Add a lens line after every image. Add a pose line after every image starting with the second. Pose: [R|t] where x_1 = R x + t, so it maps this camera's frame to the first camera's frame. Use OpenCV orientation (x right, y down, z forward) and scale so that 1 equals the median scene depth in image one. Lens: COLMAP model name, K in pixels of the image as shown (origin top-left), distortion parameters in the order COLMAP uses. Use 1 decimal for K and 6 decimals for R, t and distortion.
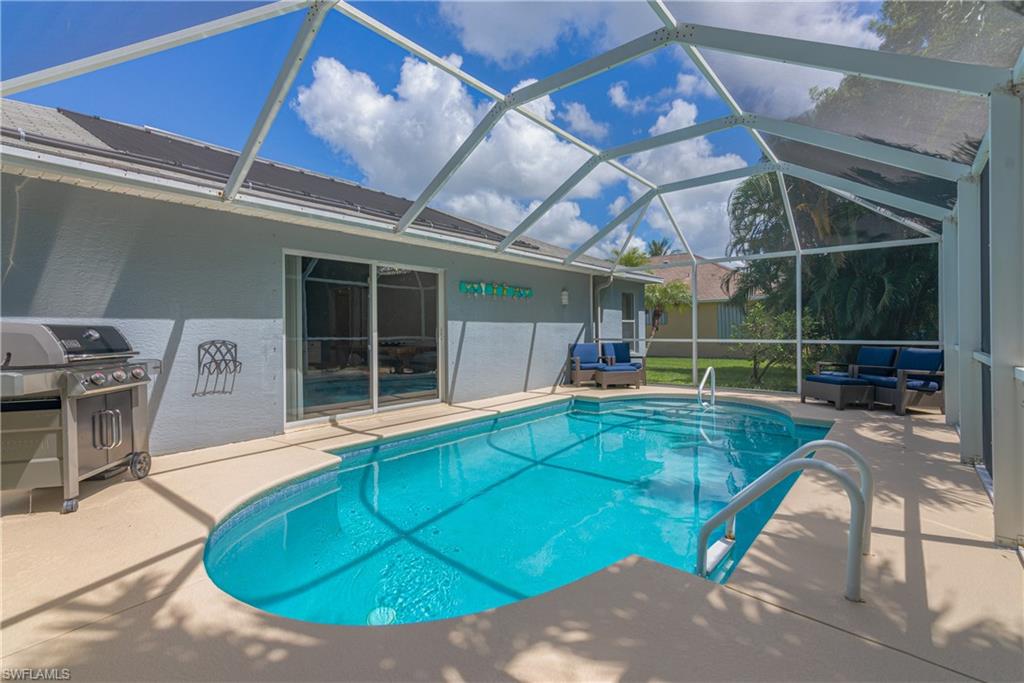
lens RADIAL K [[461.4, 0, 513.8], [0, 461.4, 324.0], [0, 0, 1]] dist [-0.030391, -0.000210]
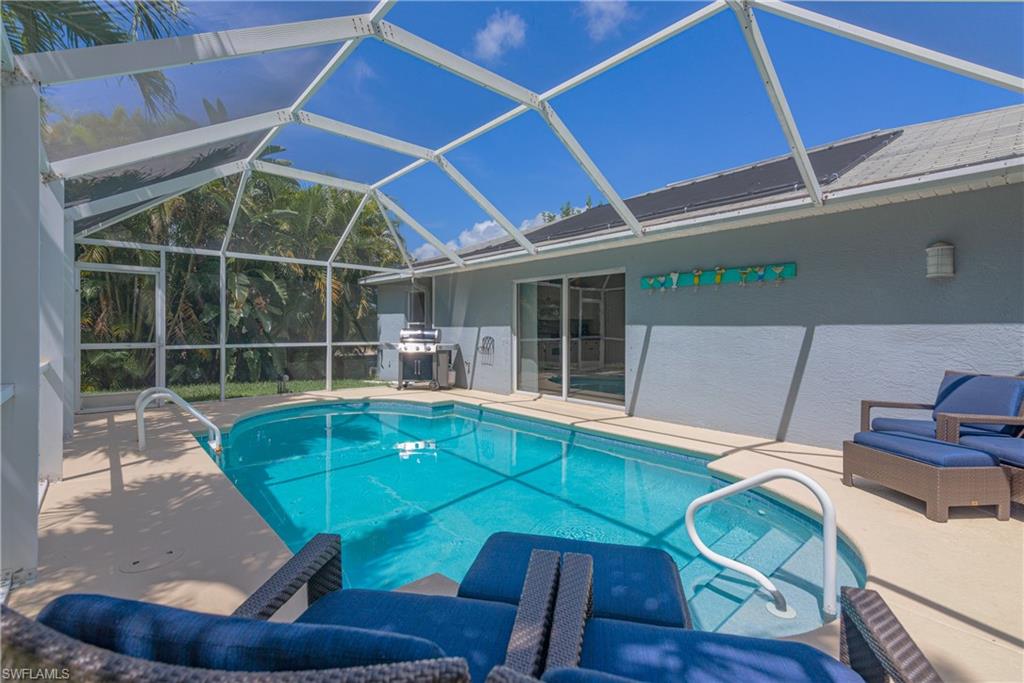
lens RADIAL K [[464.5, 0, 514.7], [0, 464.5, 330.8], [0, 0, 1]] dist [0.015104, -0.000425]
pose [[-0.159549, -0.005512, -0.987175, 0.813939], [-0.002175, 0.999984, -0.005232, 0.014031], [0.987188, 0.001313, -0.159558, 0.933829]]
